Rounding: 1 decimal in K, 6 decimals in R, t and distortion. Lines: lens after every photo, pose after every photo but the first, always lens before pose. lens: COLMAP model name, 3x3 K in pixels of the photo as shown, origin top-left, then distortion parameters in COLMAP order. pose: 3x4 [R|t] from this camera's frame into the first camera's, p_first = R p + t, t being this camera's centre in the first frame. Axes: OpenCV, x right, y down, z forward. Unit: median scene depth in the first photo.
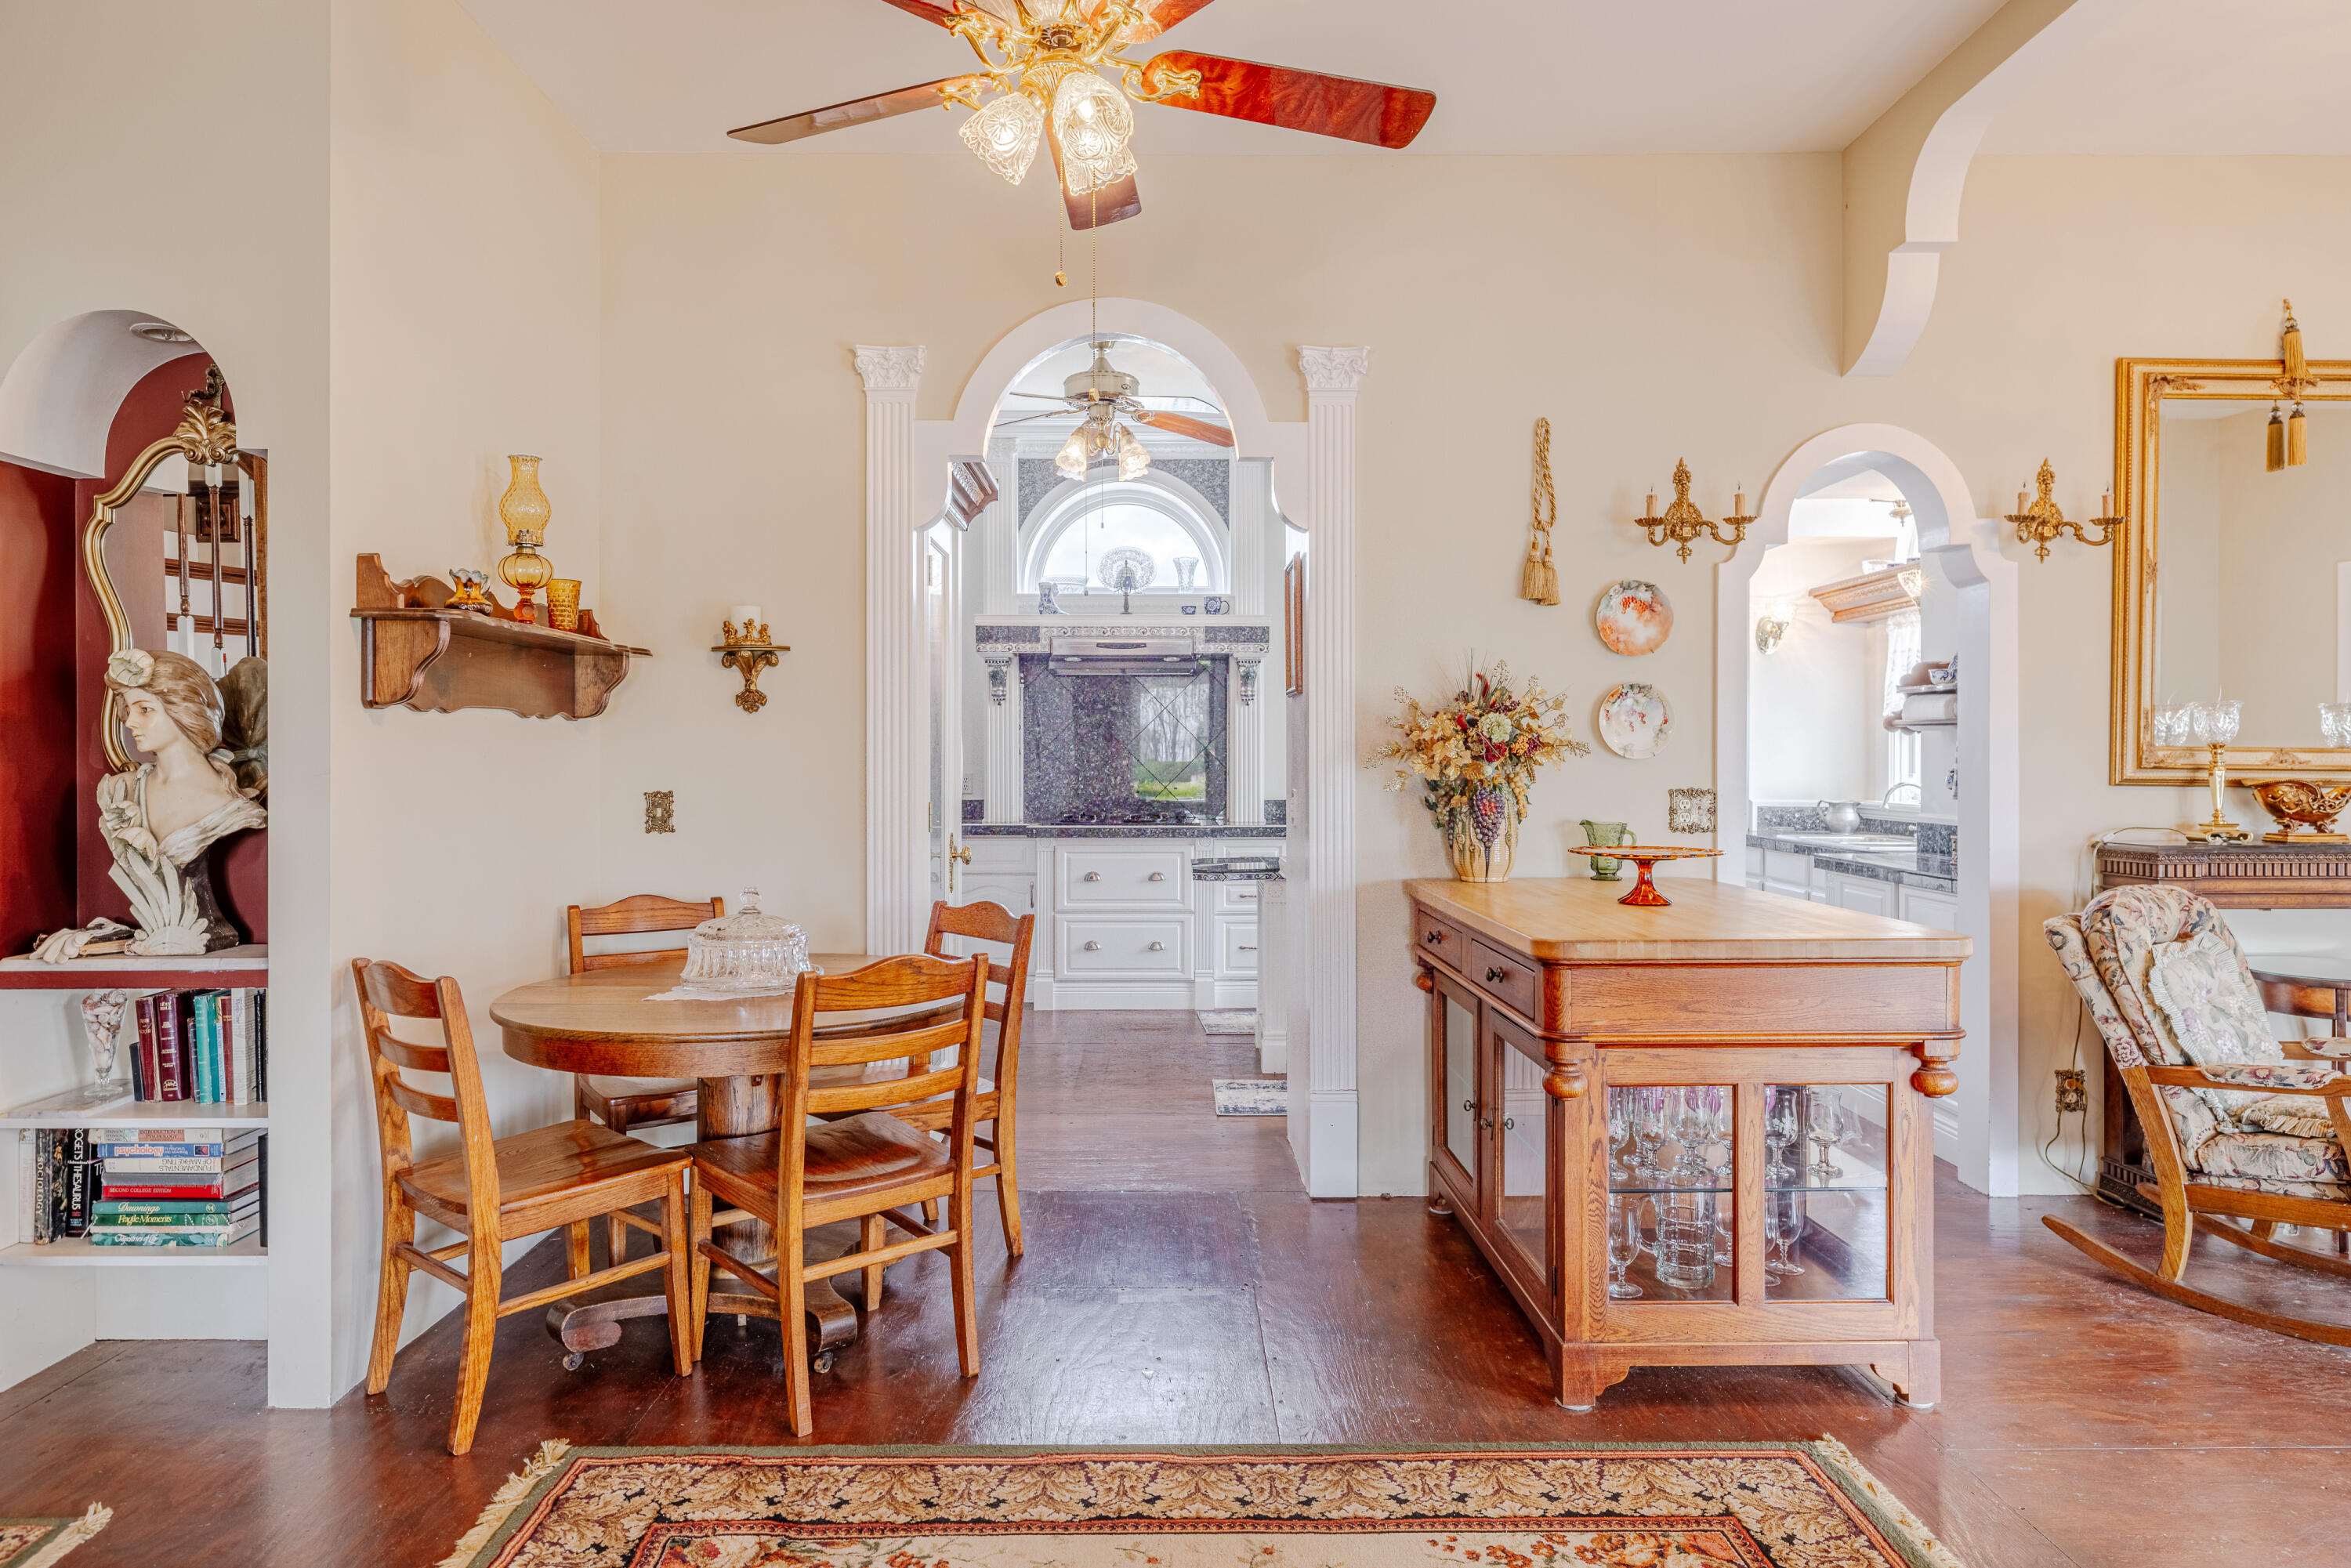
lens RADIAL K [[1421.0, 0, 1163.4], [0, 1421.0, 750.8], [0, 0, 1]] dist [-0.000976, 0.002662]
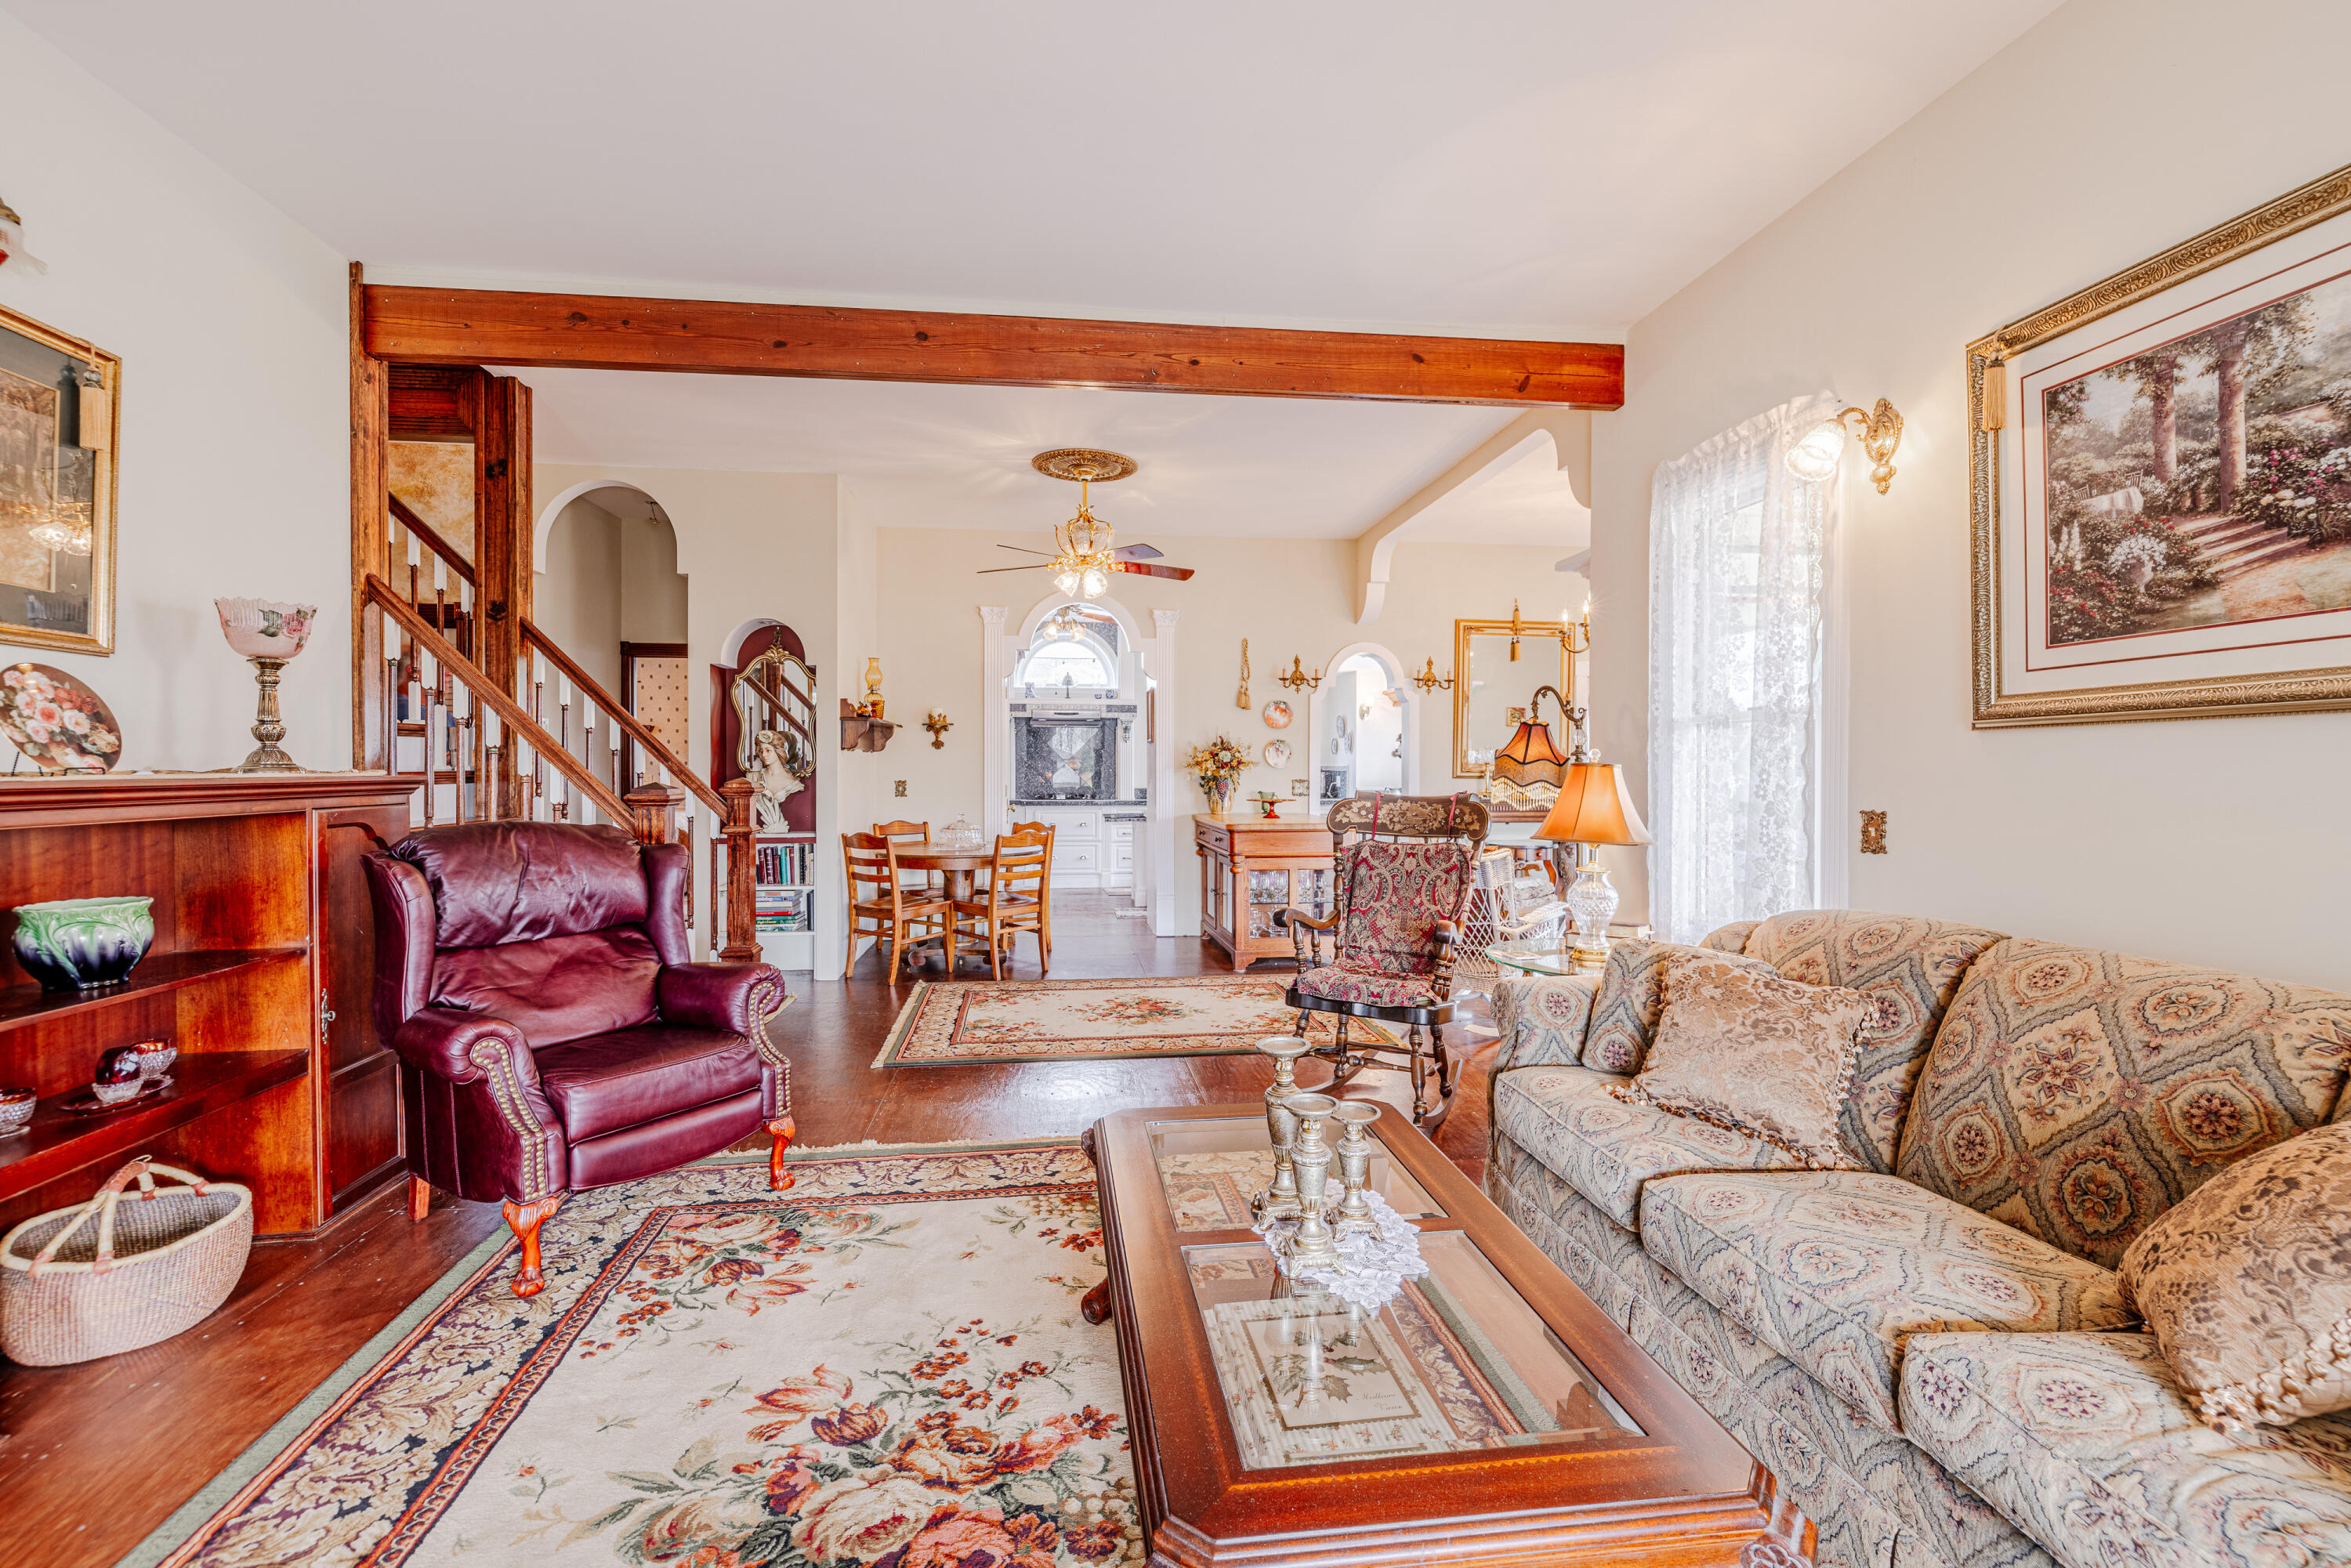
lens RADIAL K [[999.3, 0, 1177.1], [0, 999.3, 766.8], [0, 0, 1]] dist [0.003468, -0.001069]
pose [[0.992086, 0.001609, 0.125554, -0.092173], [-0.002061, 0.999992, 0.003468, -0.002869], [-0.125547, -0.003699, 0.992081, -0.841149]]
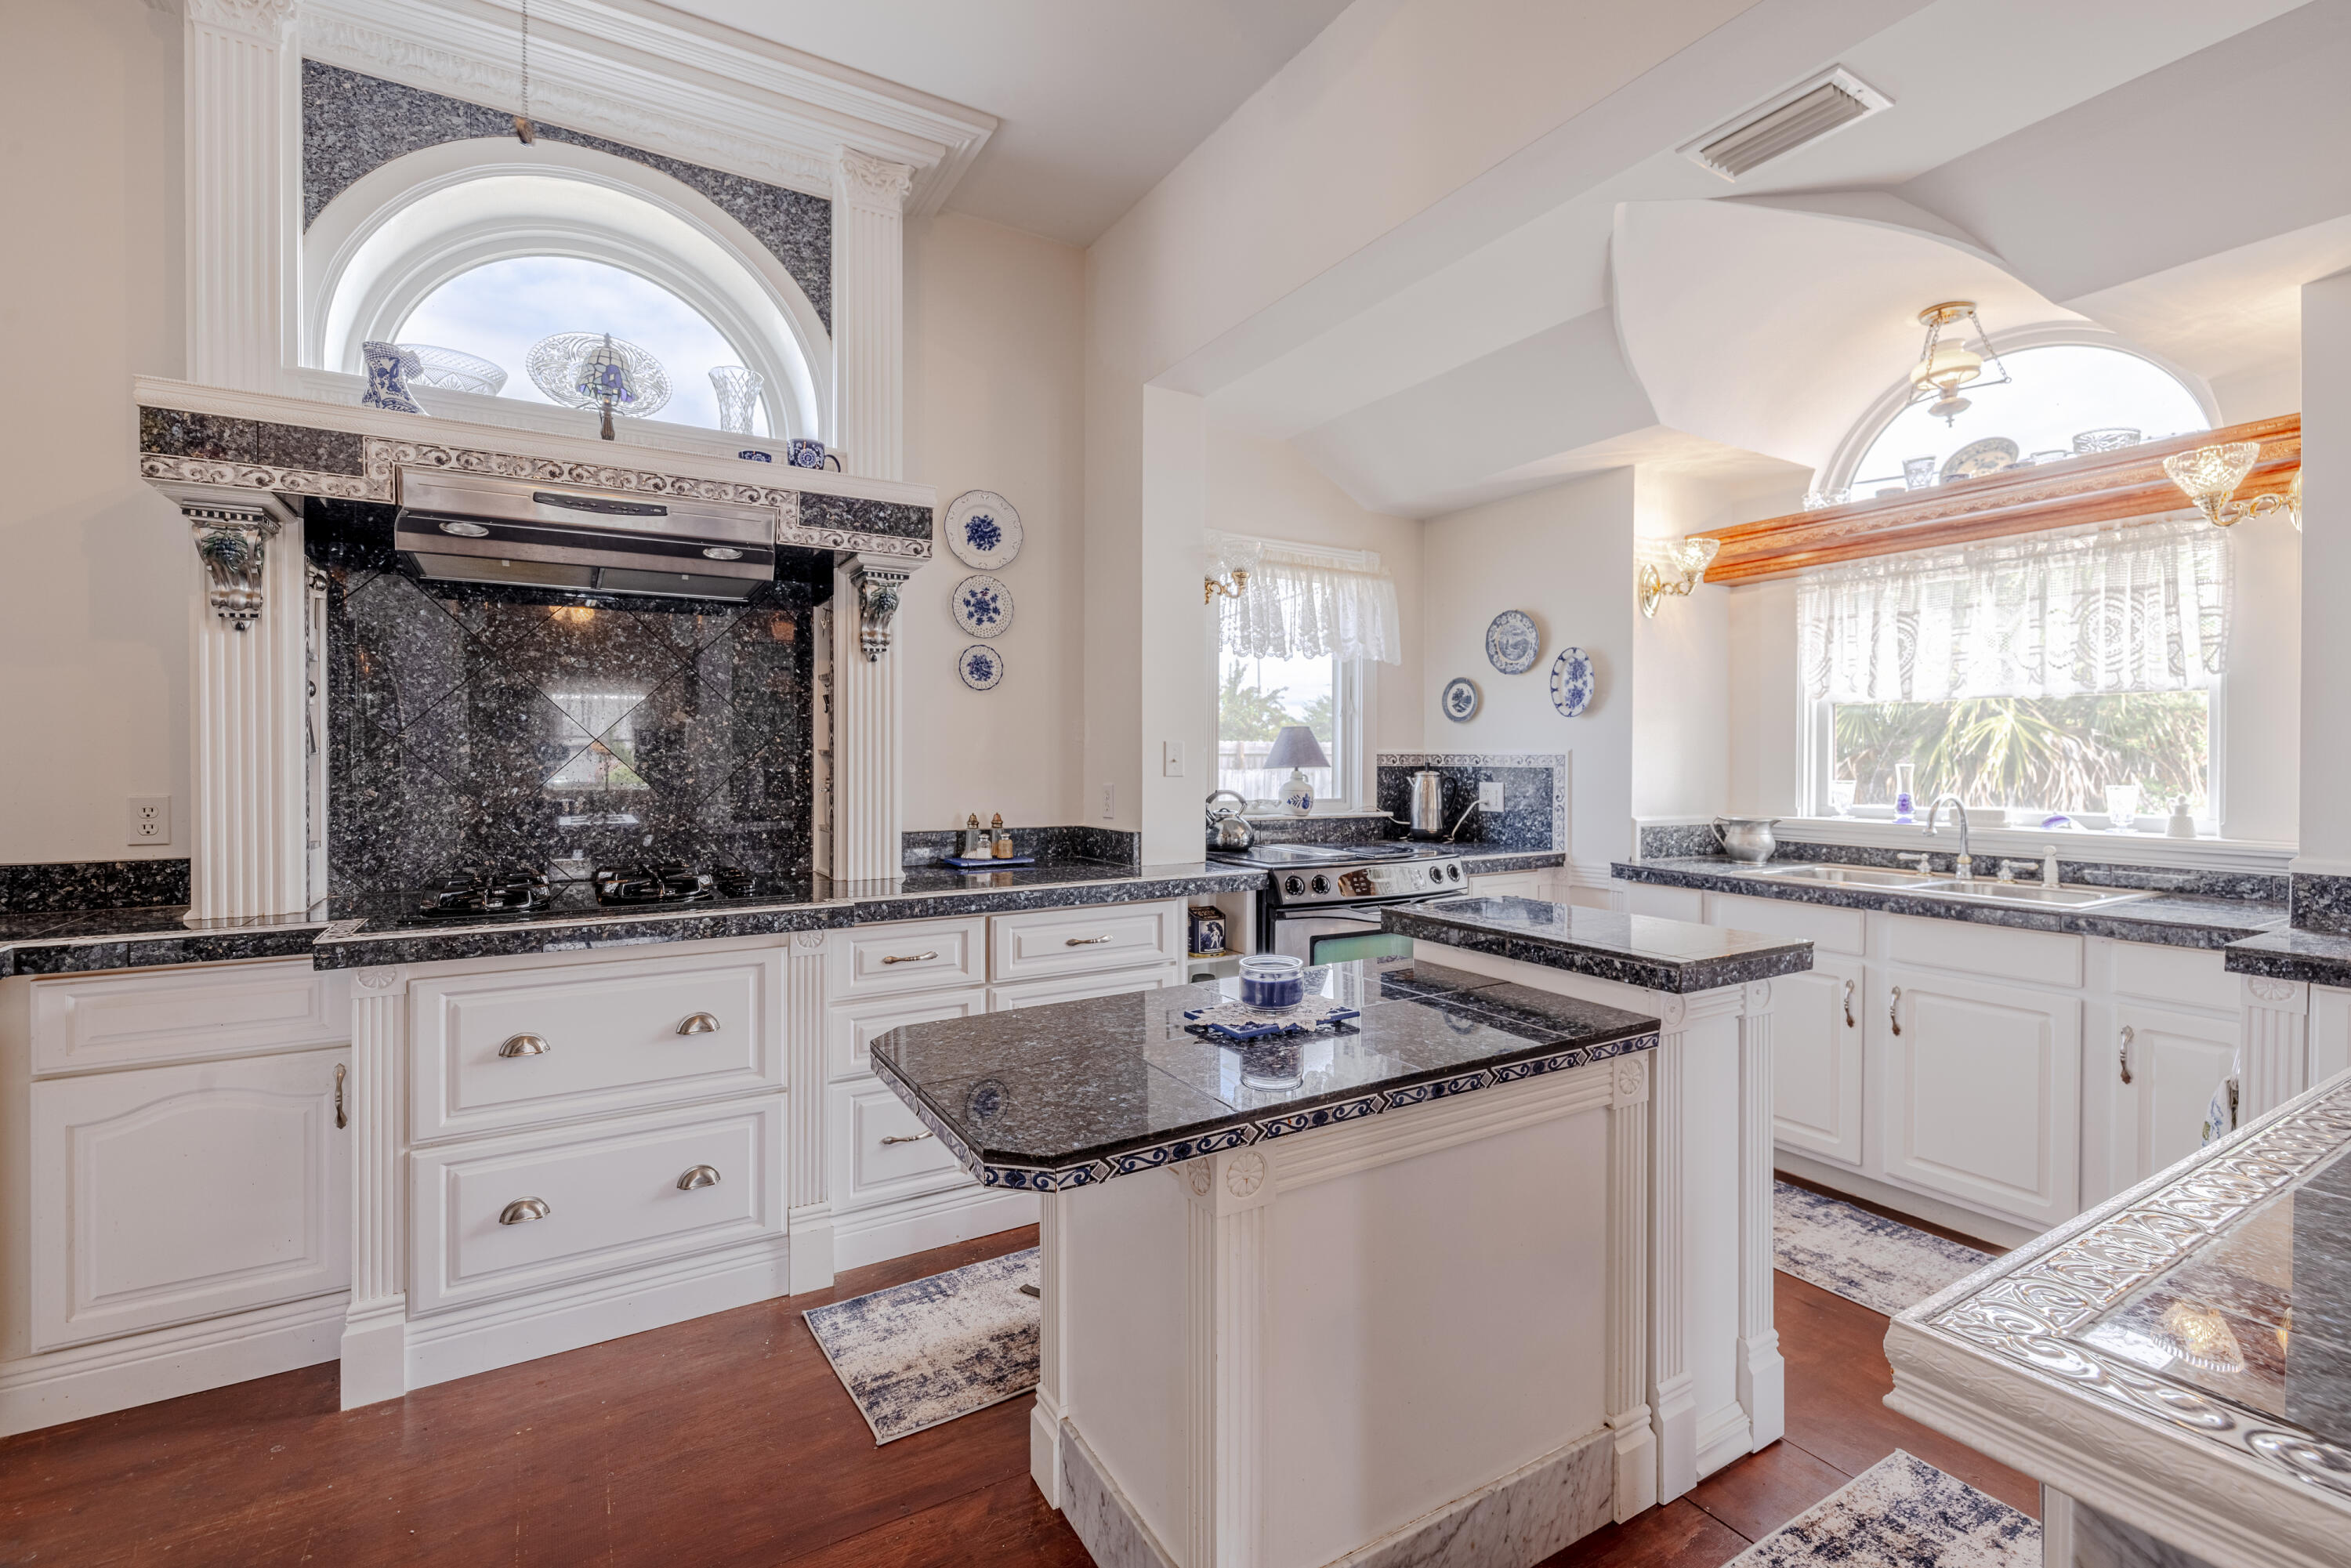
lens RADIAL K [[999.3, 0, 1205.5], [0, 999.3, 764.6], [0, 0, 1]] dist [0.003468, -0.001069]
pose [[0.850239, -0.002742, 0.526390, -0.059186], [-0.003463, 0.999936, 0.010803, 0.004053], [-0.526386, -0.011008, 0.850175, 1.122082]]
